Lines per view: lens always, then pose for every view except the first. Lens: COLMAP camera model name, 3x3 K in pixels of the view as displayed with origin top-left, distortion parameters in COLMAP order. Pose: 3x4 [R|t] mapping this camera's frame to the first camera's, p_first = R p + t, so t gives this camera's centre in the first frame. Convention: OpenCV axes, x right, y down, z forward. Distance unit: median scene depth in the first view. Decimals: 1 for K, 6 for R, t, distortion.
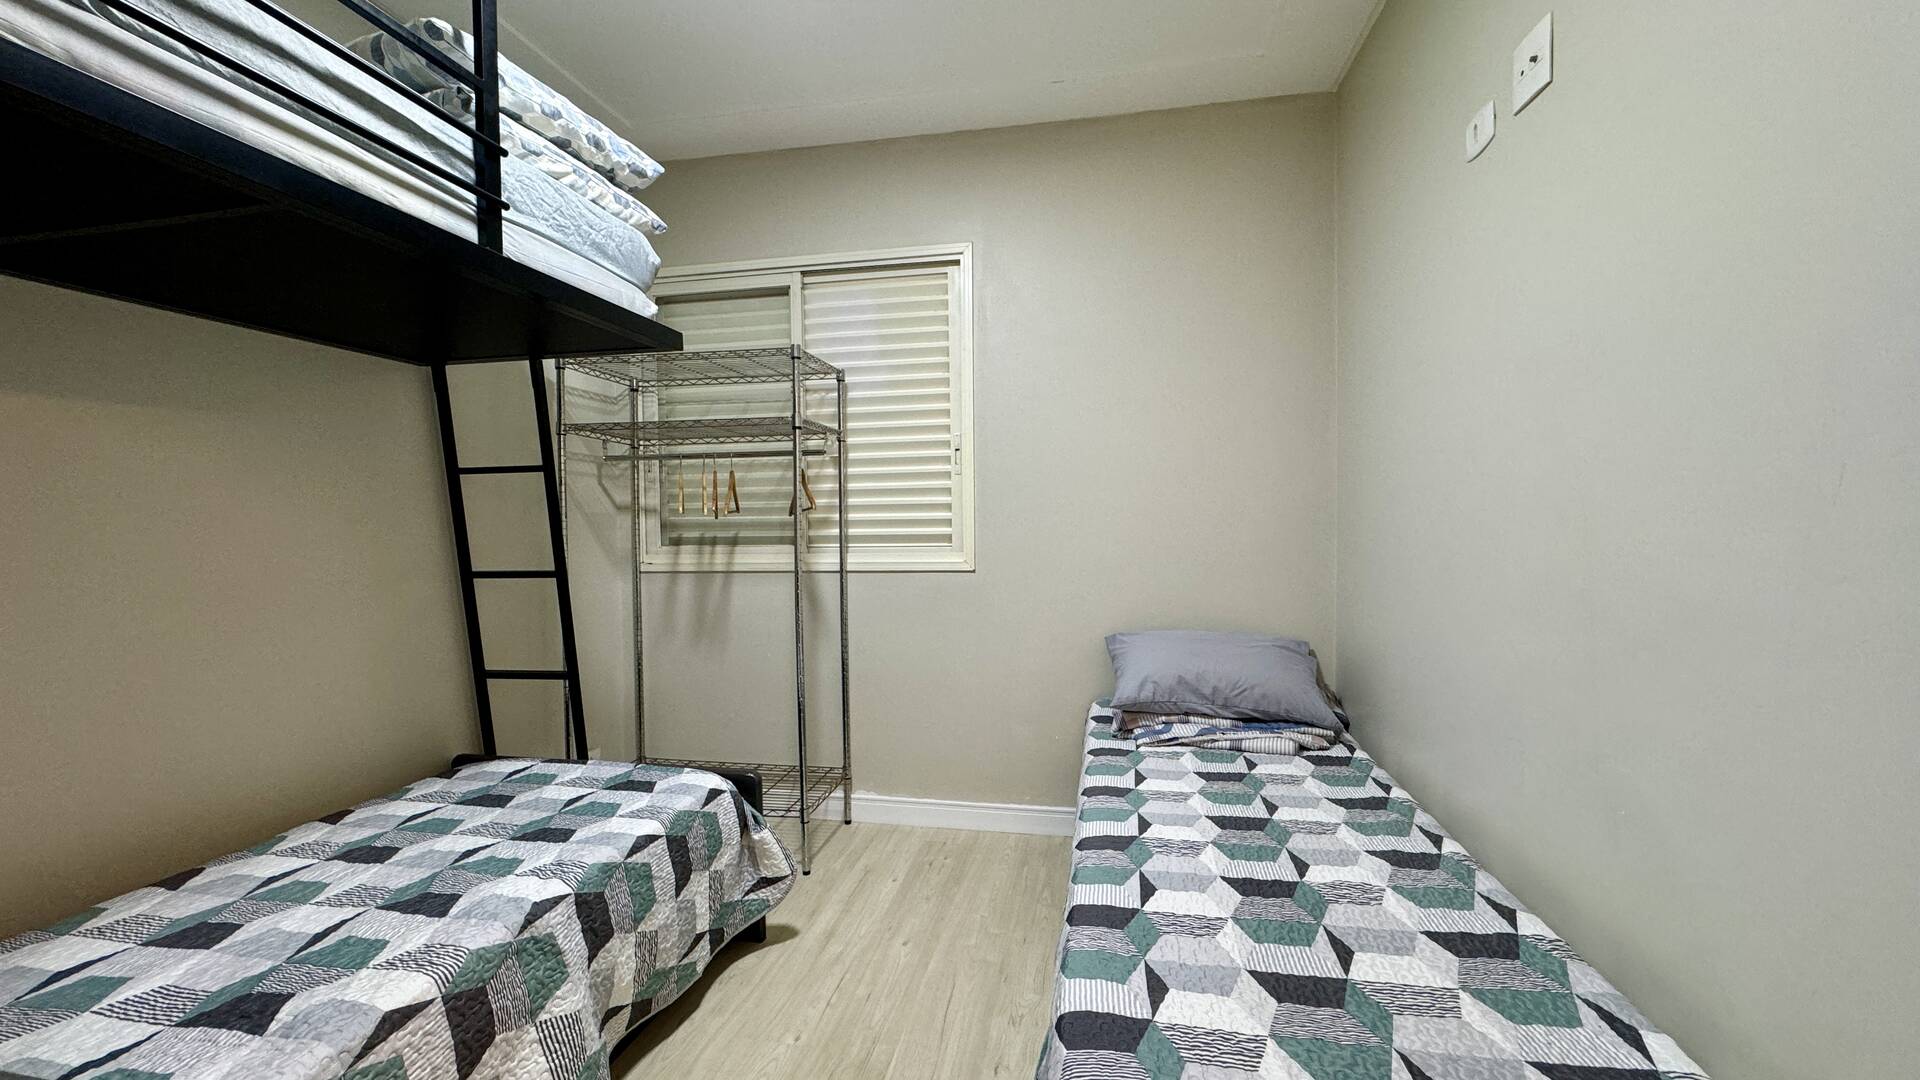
lens RADIAL K [[763.1, 0, 959.1], [0, 763.1, 540.5], [0, 0, 1]] dist [-0.003100, 0.000783]
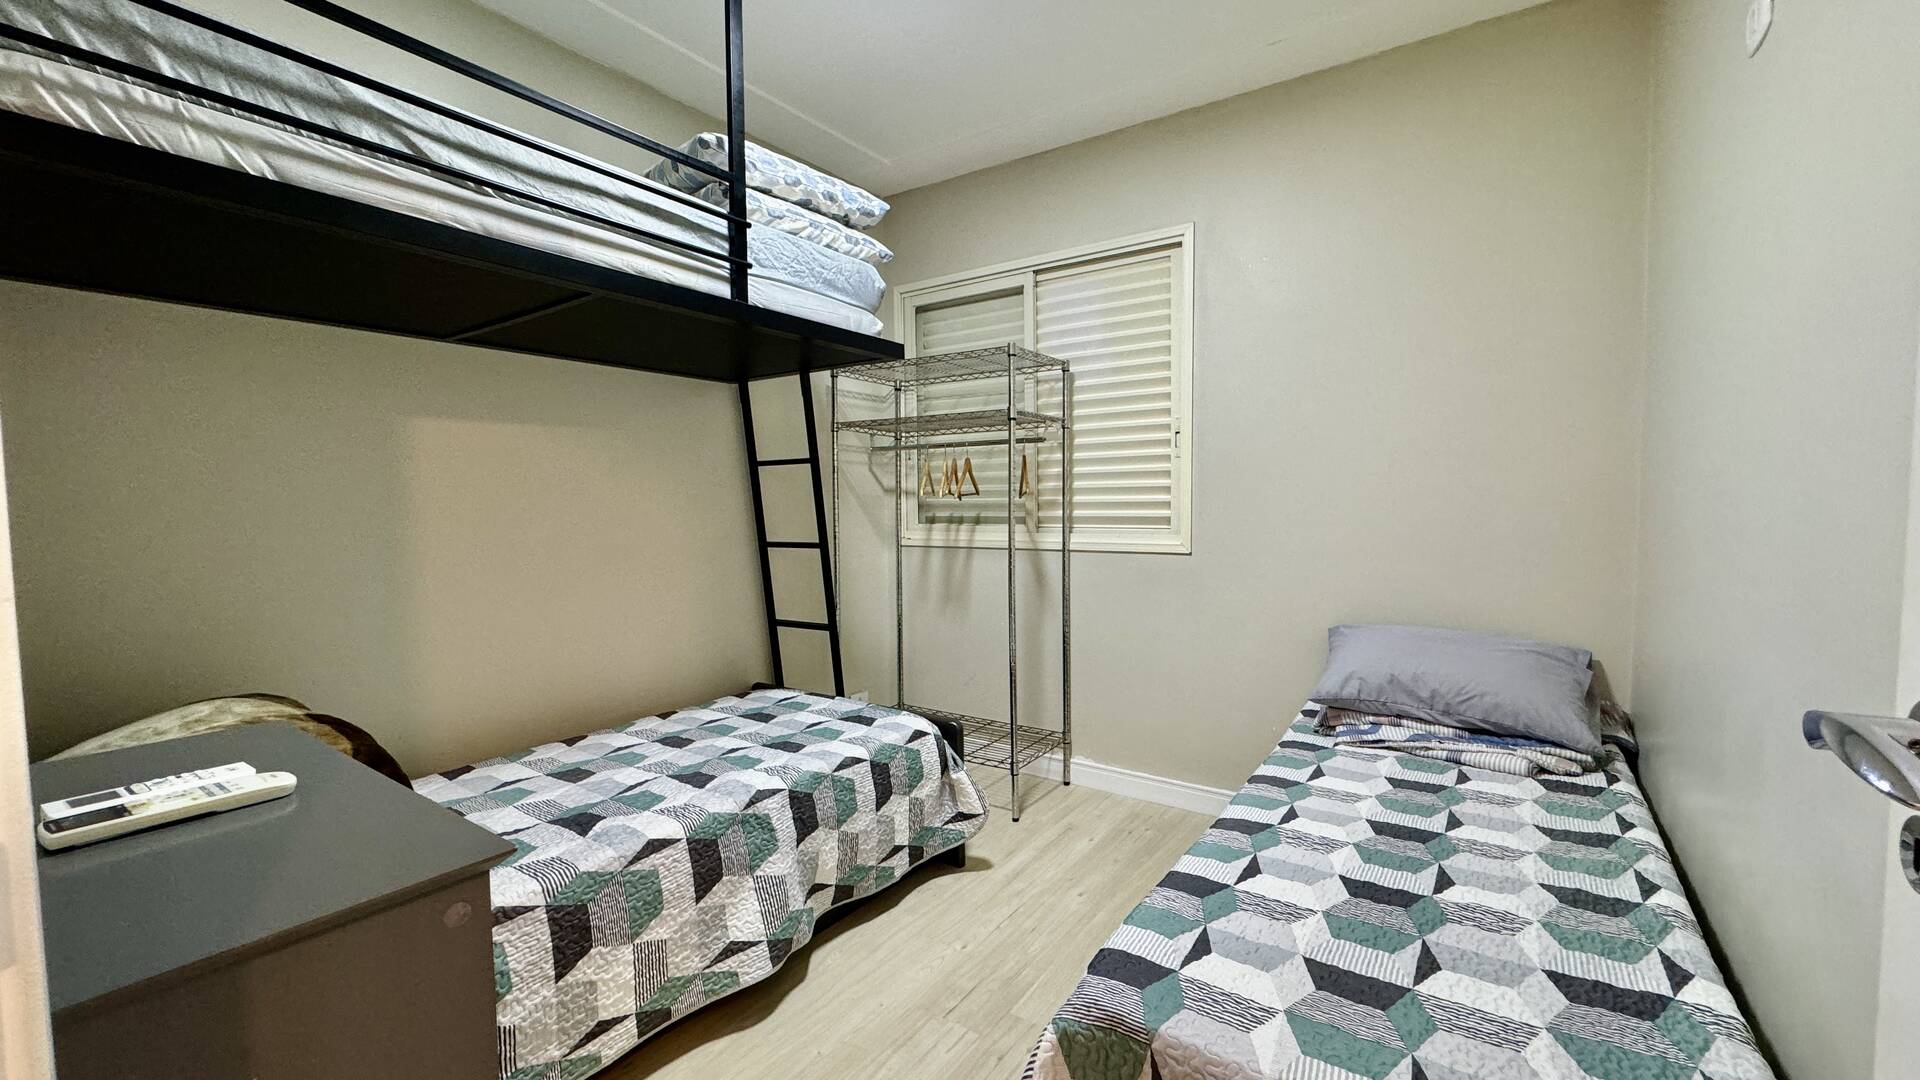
lens RADIAL K [[763.1, 0, 959.2], [0, 763.1, 540.0], [0, 0, 1]] dist [-0.003100, 0.000783]
pose [[0.916072, 0.024001, -0.400296, 0.178421], [-0.012709, 0.999443, 0.030842, -0.006471], [0.400813, -0.023166, 0.915867, -0.047858]]
